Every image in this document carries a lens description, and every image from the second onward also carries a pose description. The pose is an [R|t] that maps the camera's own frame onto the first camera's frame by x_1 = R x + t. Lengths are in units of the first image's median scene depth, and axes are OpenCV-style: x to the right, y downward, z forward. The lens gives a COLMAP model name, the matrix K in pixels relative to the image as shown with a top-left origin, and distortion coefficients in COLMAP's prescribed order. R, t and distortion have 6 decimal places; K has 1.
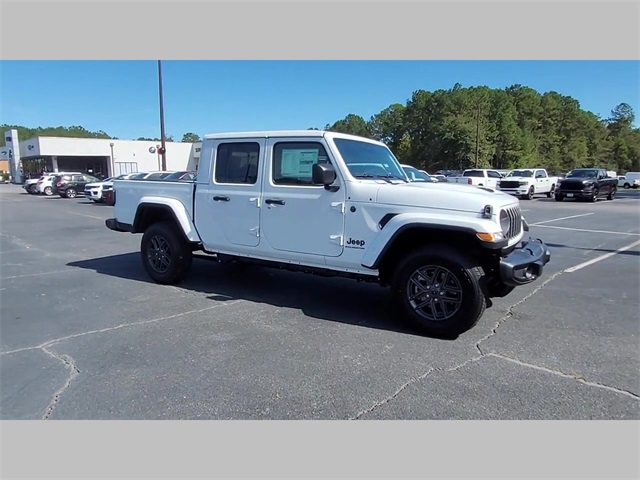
lens RADIAL K [[434.3, 0, 317.7], [0, 434.3, 243.2], [0, 0, 1]] dist [-0.007441, -0.001095]
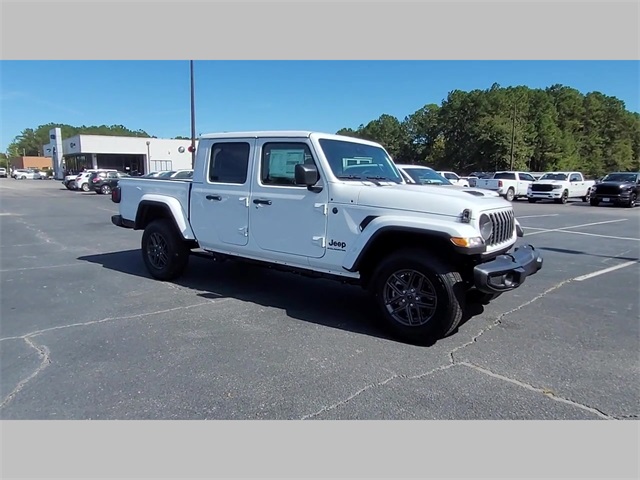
lens RADIAL K [[433.8, 0, 318.4], [0, 433.8, 243.5], [0, 0, 1]] dist [-0.007215, -0.003069]
pose [[0.997135, 0.024680, -0.071503, 0.085721], [-0.024612, 0.999695, 0.001825, -0.003104], [0.071527, -0.000060, 0.997439, 0.006380]]
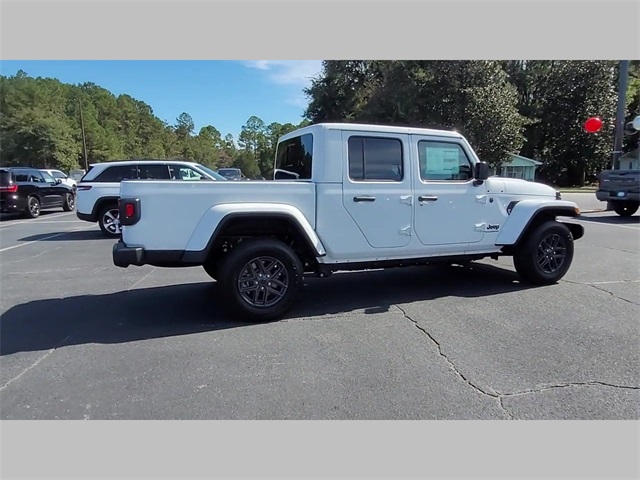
lens RADIAL K [[434.3, 0, 317.7], [0, 434.3, 243.2], [0, 0, 1]] dist [-0.007441, -0.001095]
pose [[0.603394, -0.128739, 0.786983, -0.867477], [0.129213, 0.989625, 0.062818, -0.072098], [-0.786905, 0.063784, 0.613769, 0.475602]]
